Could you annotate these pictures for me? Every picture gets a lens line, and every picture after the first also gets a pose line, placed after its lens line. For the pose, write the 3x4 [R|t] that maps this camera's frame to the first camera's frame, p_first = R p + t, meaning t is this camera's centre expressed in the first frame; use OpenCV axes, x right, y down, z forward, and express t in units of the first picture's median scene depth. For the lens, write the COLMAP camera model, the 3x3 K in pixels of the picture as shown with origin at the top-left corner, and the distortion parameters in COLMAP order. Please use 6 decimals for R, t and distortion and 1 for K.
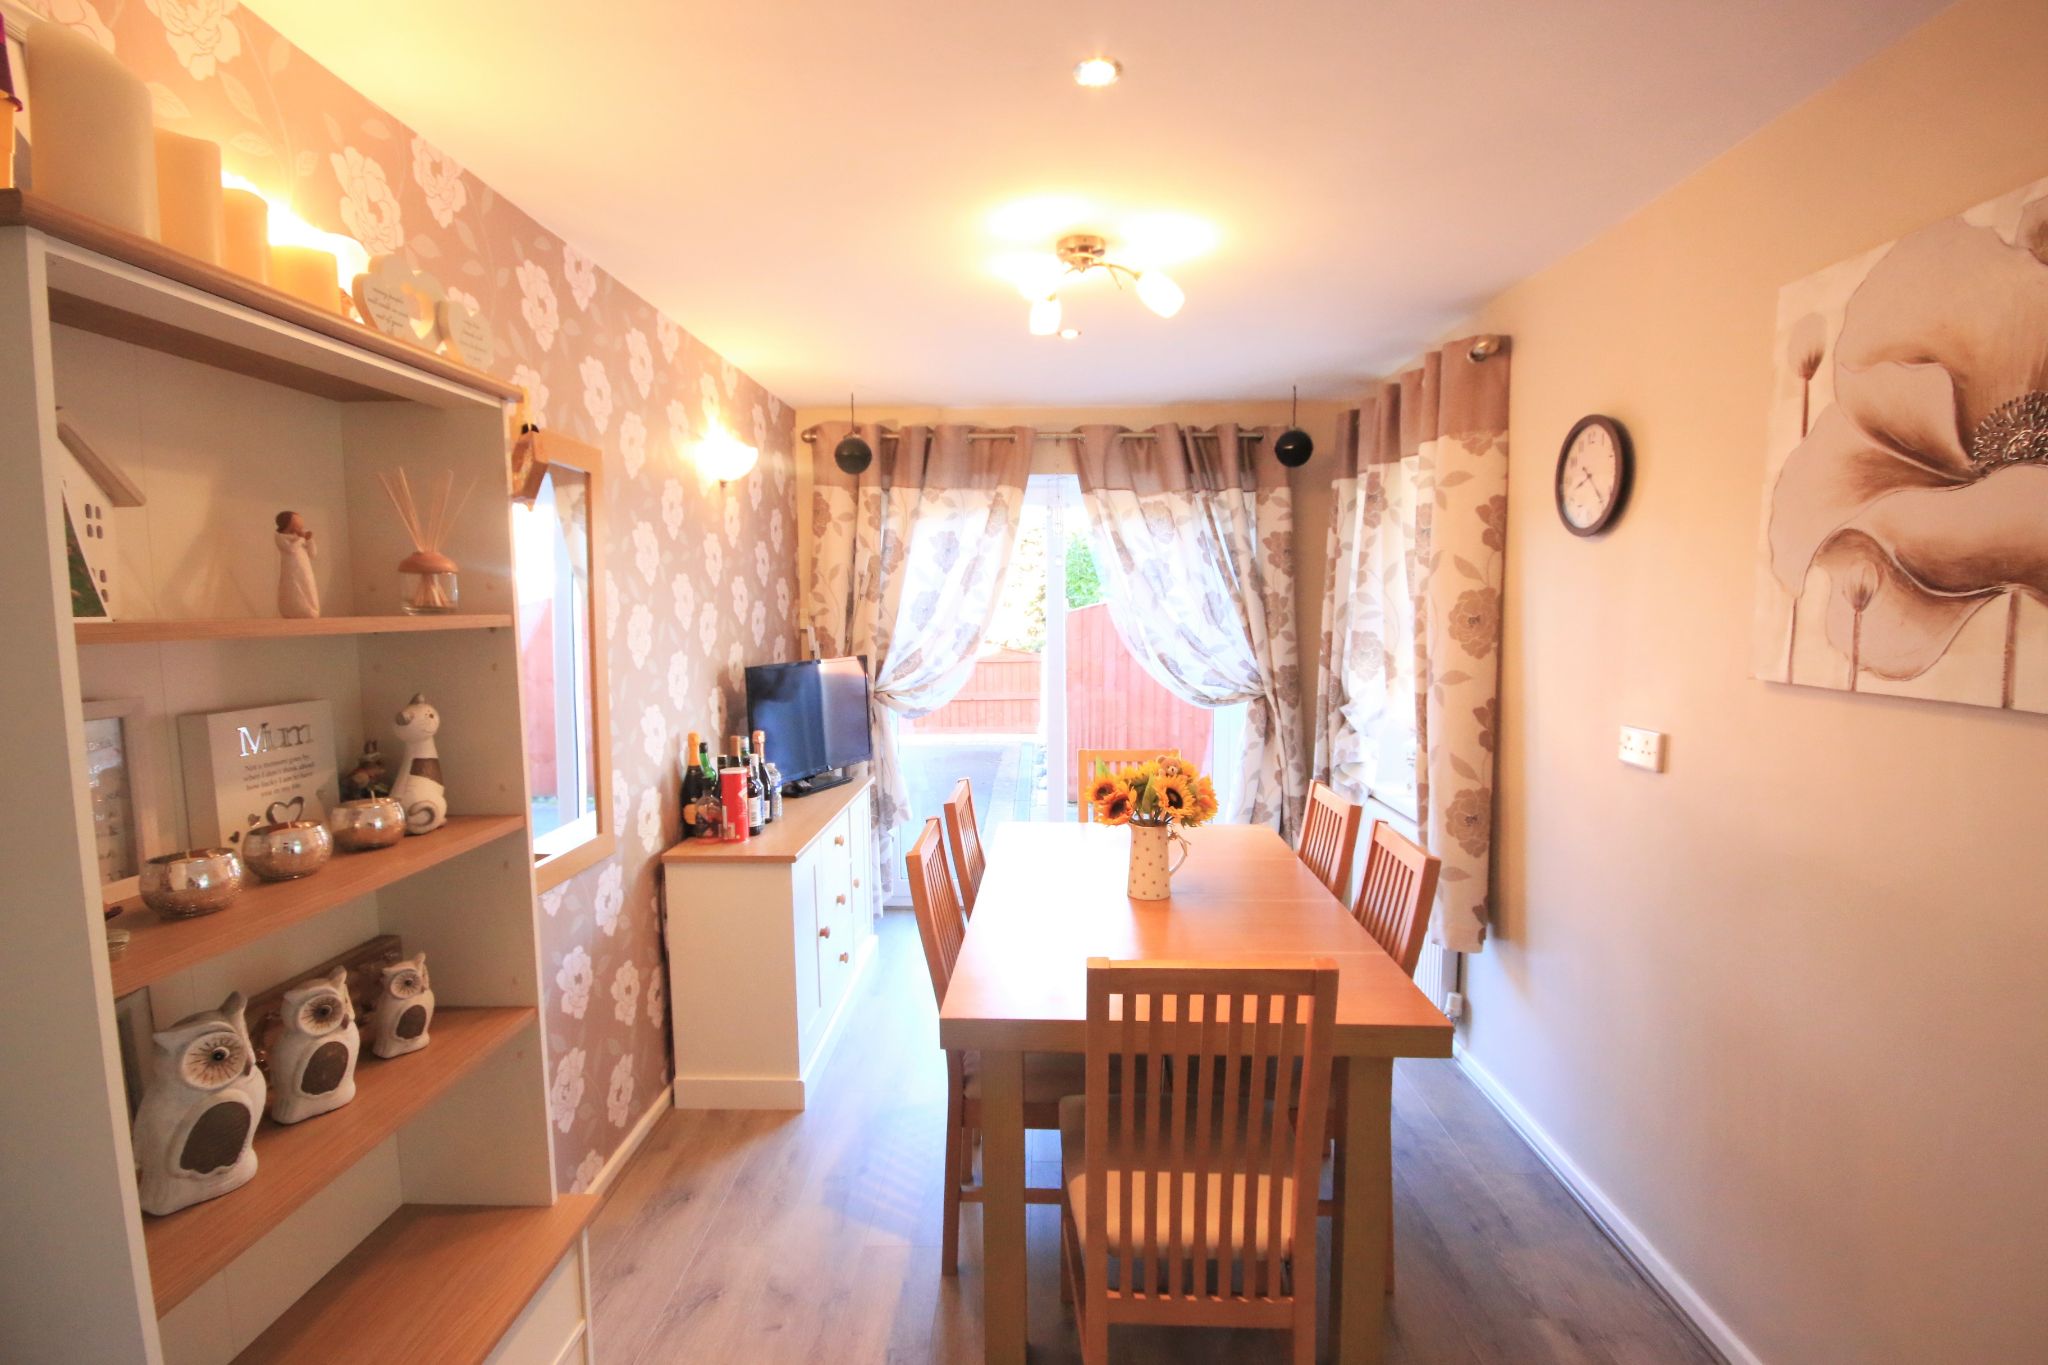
lens RADIAL K [[940.1, 0, 1018.4], [0, 940.1, 688.3], [0, 0, 1]] dist [-0.012184, 0.001000]
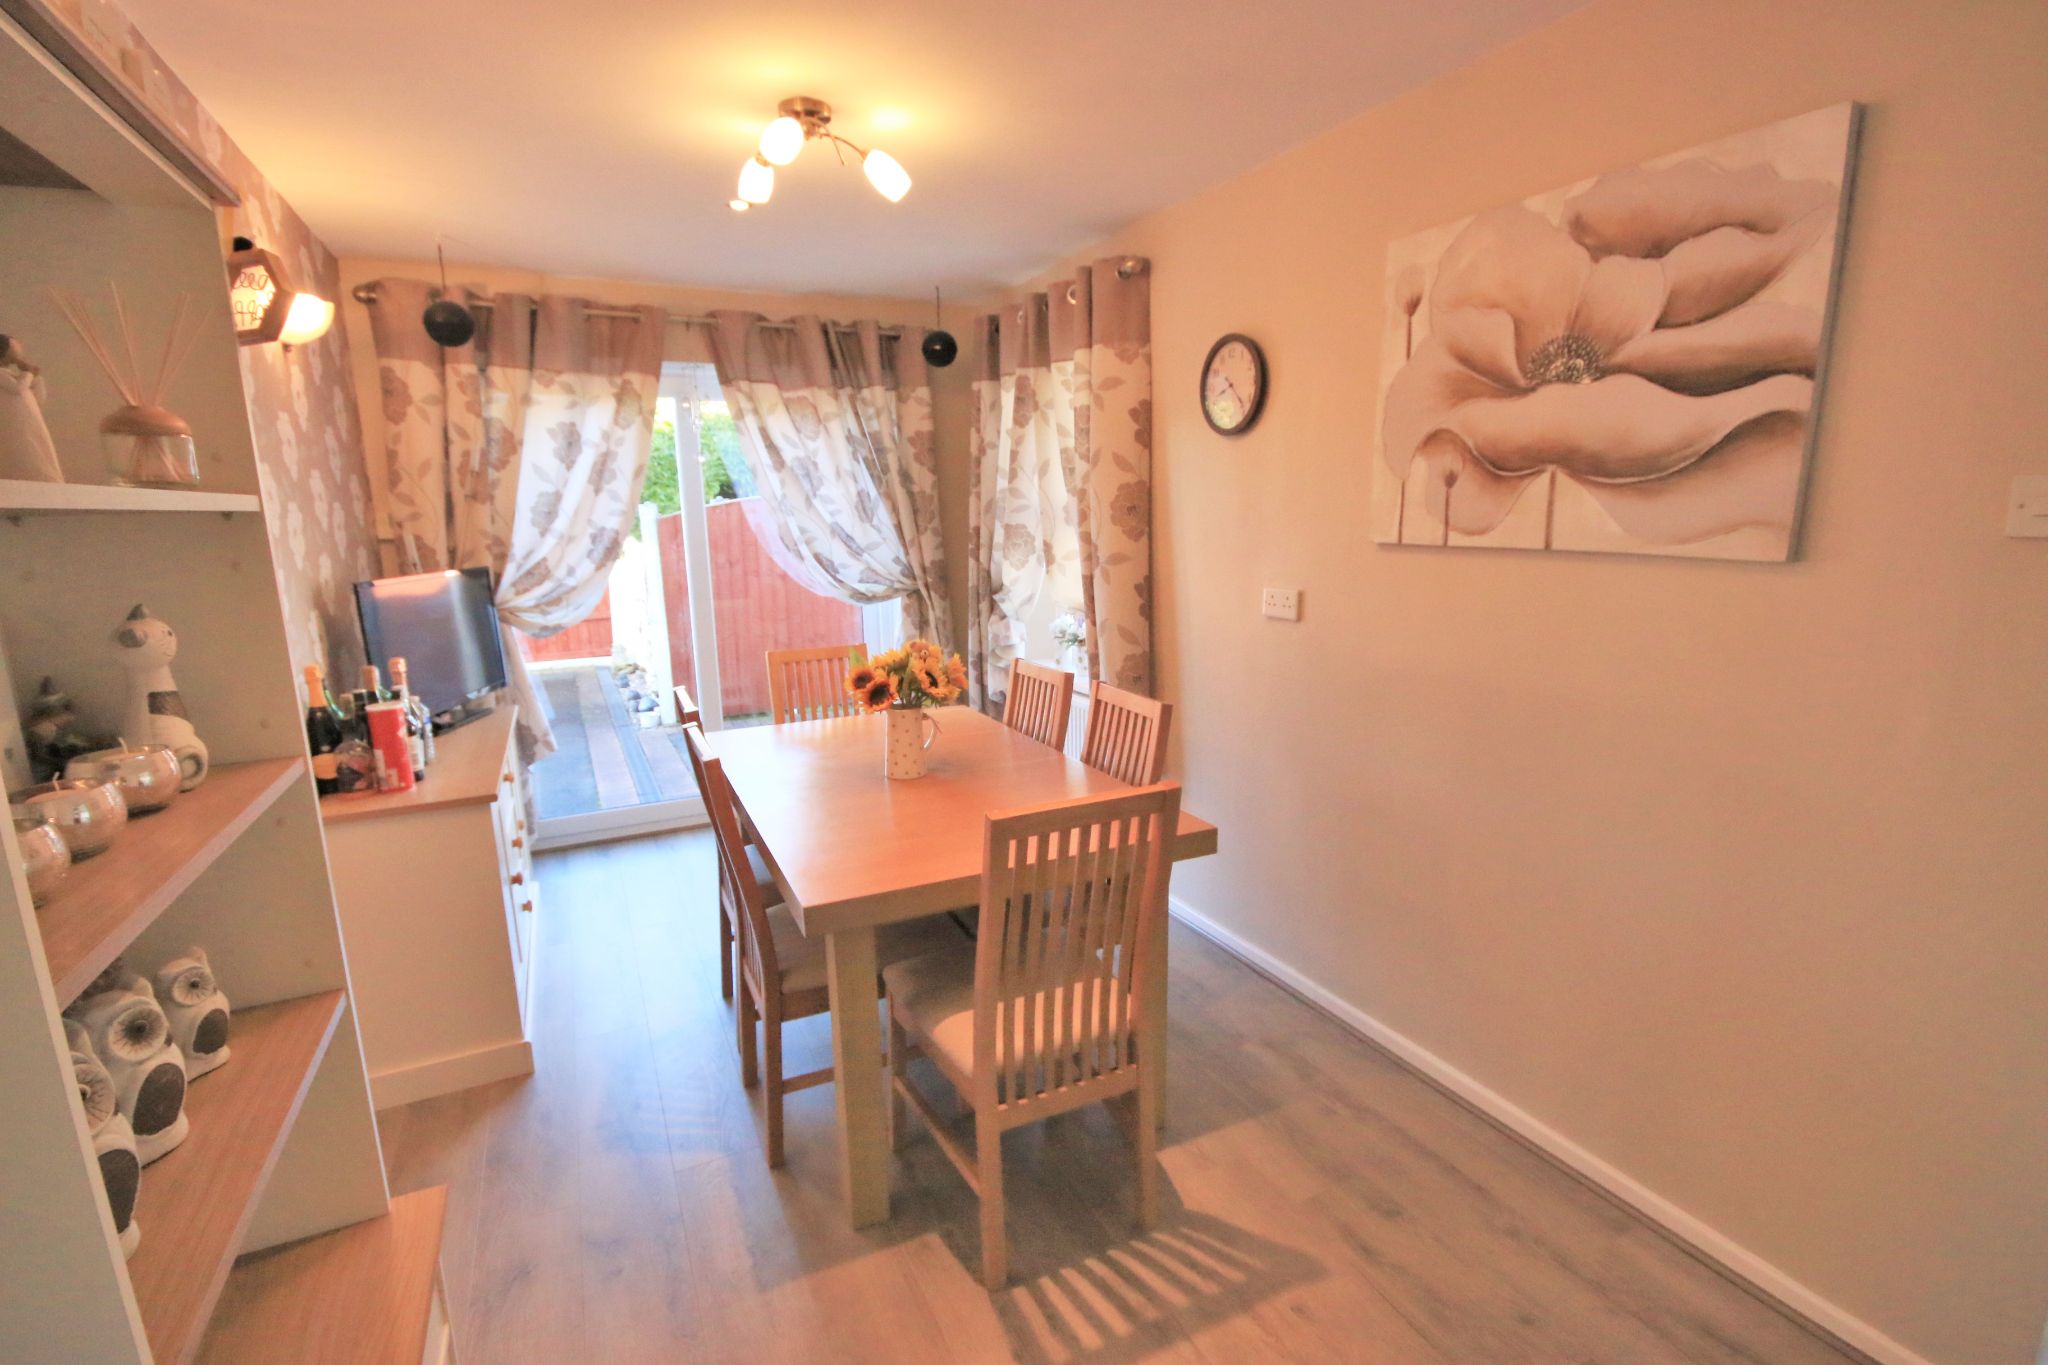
lens RADIAL K [[938.0, 0, 1021.5], [0, 938.0, 692.0], [0, 0, 1]] dist [-0.008718, 0.001035]
pose [[0.883273, -0.101440, 0.457755, -0.173365], [0.056462, 0.992223, 0.110932, 0.014857], [-0.465447, -0.072137, 0.882131, 0.015758]]
